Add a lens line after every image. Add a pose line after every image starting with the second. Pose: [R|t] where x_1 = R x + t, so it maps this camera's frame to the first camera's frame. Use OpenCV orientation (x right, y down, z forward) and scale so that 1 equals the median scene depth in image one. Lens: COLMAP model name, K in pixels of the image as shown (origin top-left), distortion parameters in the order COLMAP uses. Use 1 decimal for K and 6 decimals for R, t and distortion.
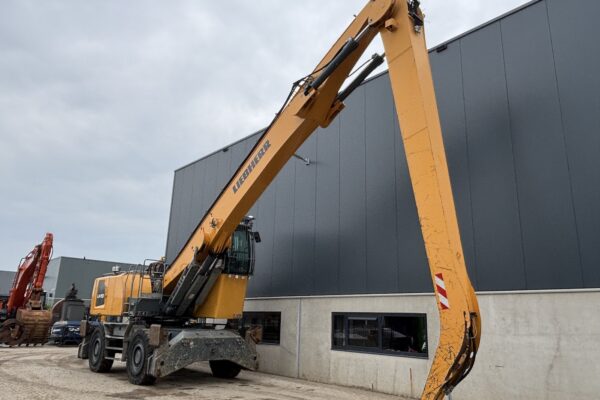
lens RADIAL K [[448.6, 0, 302.1], [0, 448.6, 197.3], [0, 0, 1]] dist [0.074965, -0.120924]
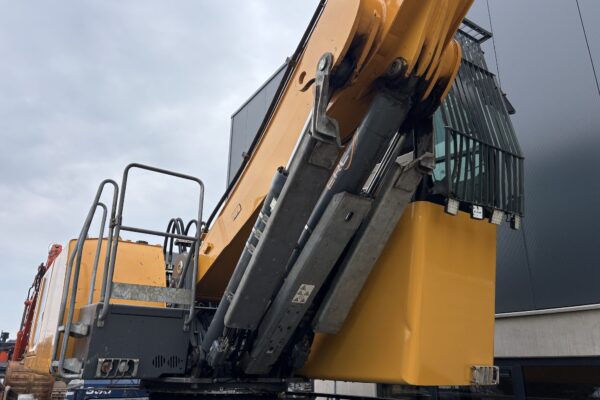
lens RADIAL K [[458.8, 0, 296.9], [0, 458.8, 198.4], [0, 0, 1]] dist [0.009077, -0.000049]
pose [[0.988209, -0.063999, -0.139096, -0.229974], [0.050727, 0.993995, -0.096954, 0.209634], [0.144466, 0.088755, 0.985521, 0.817084]]
